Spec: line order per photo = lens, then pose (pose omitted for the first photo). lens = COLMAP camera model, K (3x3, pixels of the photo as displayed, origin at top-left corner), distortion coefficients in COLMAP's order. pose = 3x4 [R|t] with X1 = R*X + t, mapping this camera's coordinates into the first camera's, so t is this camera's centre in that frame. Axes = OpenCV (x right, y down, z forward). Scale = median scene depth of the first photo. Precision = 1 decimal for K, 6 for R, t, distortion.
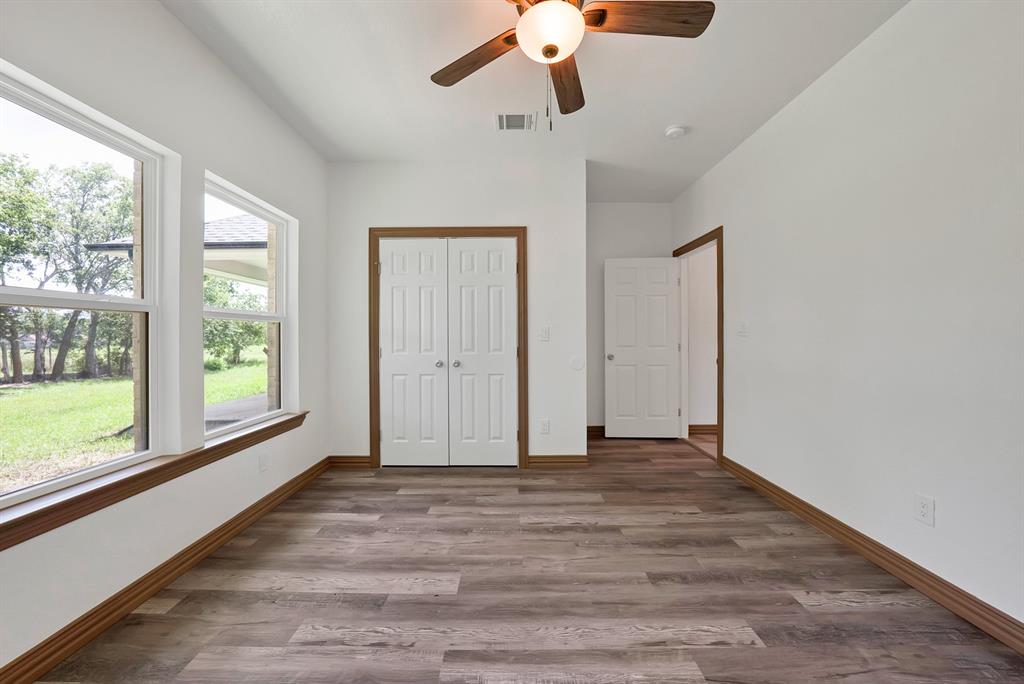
lens RADIAL K [[377.6, 0, 501.7], [0, 377.6, 339.3], [0, 0, 1]] dist [-0.010942, 0.000604]
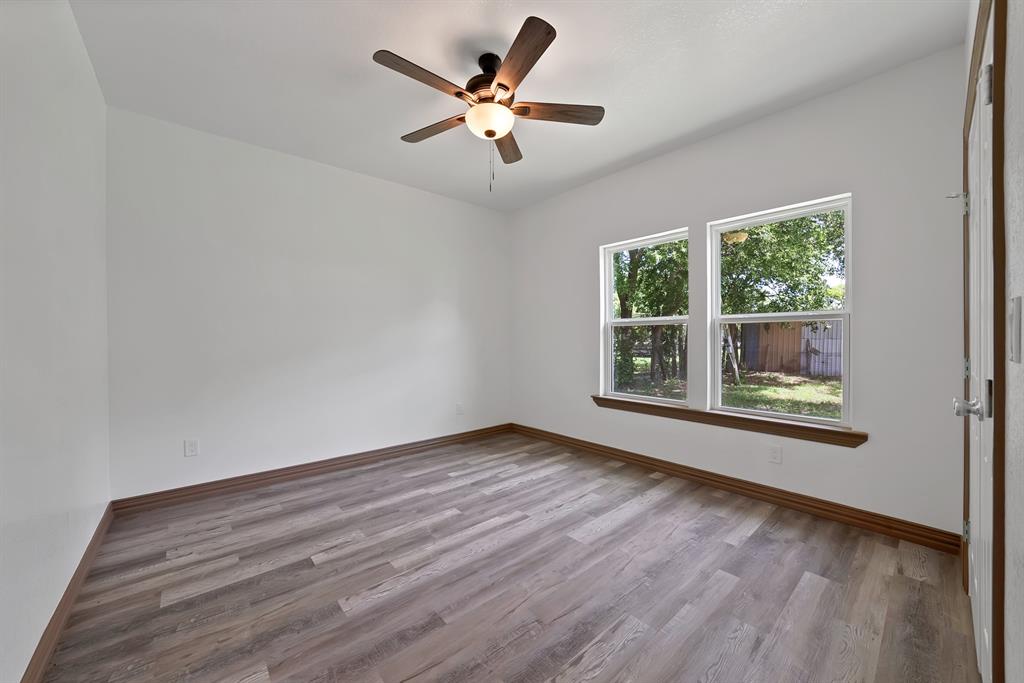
lens RADIAL K [[377.6, 0, 511.8], [0, 377.6, 338.7], [0, 0, 1]] dist [-0.010942, 0.000604]
pose [[-0.743942, 0.011851, -0.668139, 0.788391], [0.002759, 0.999889, 0.014663, -0.020995], [0.668238, 0.009065, -0.743892, 1.638166]]
